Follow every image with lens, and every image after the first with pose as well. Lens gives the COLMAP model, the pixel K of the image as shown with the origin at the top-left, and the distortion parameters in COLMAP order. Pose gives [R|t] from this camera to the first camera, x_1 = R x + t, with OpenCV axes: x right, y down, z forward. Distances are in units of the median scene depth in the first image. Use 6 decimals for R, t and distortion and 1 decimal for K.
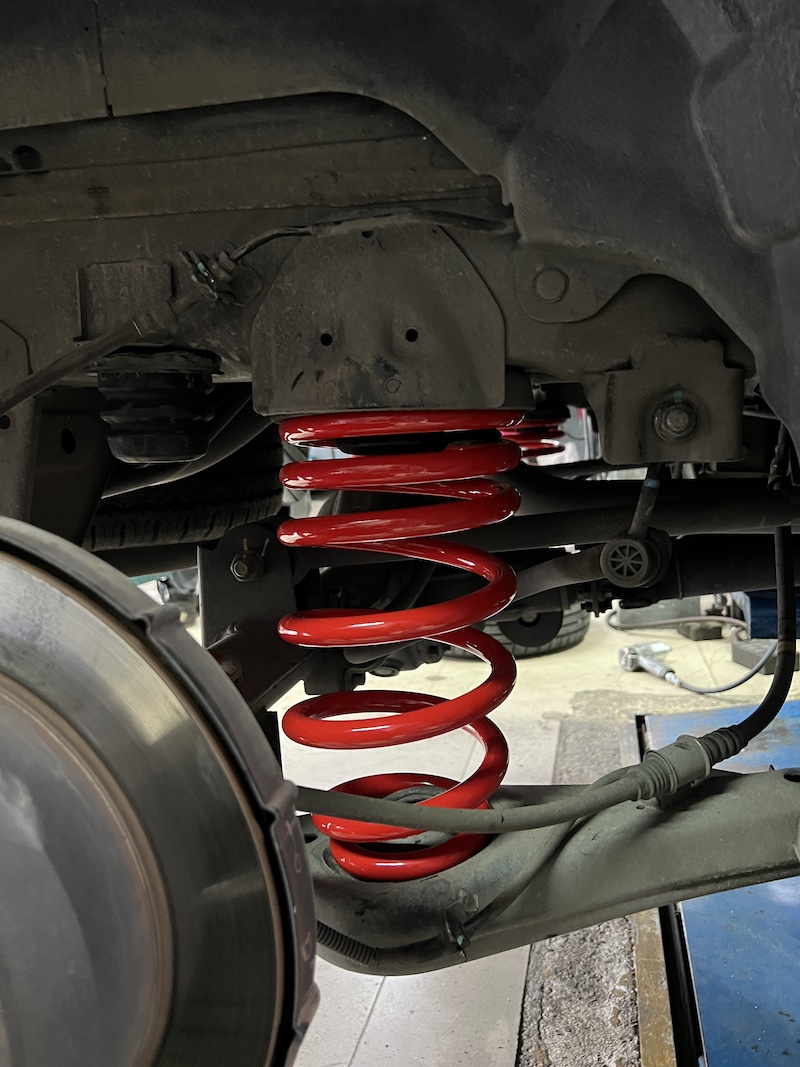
lens RADIAL K [[800.5, 0, 400.0], [0, 800.5, 533.5], [0, 0, 1]] dist [0.041814, -0.034188]
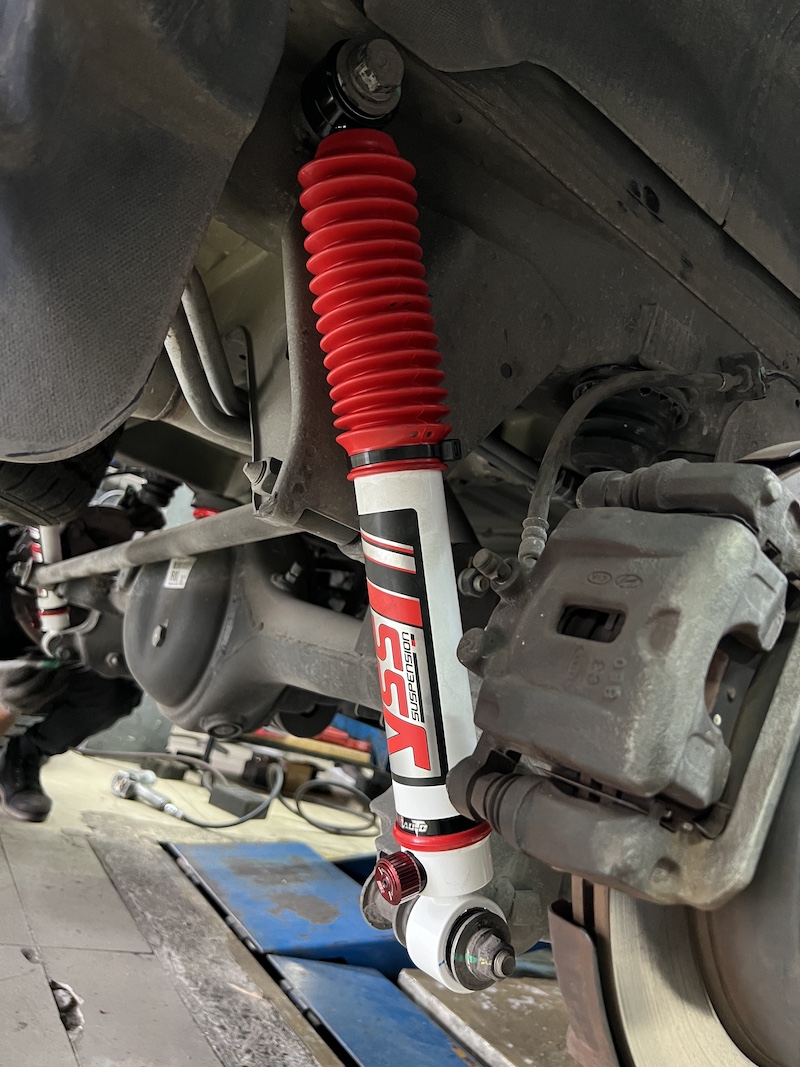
lens RADIAL K [[800.5, 0, 400.0], [0, 800.5, 533.5], [0, 0, 1]] dist [0.041814, -0.034188]
pose [[0.644681, 0.367994, 0.670050, -0.290155], [-0.230851, 0.929306, -0.288267, 0.089579], [-0.728762, 0.031158, 0.684058, 0.108843]]
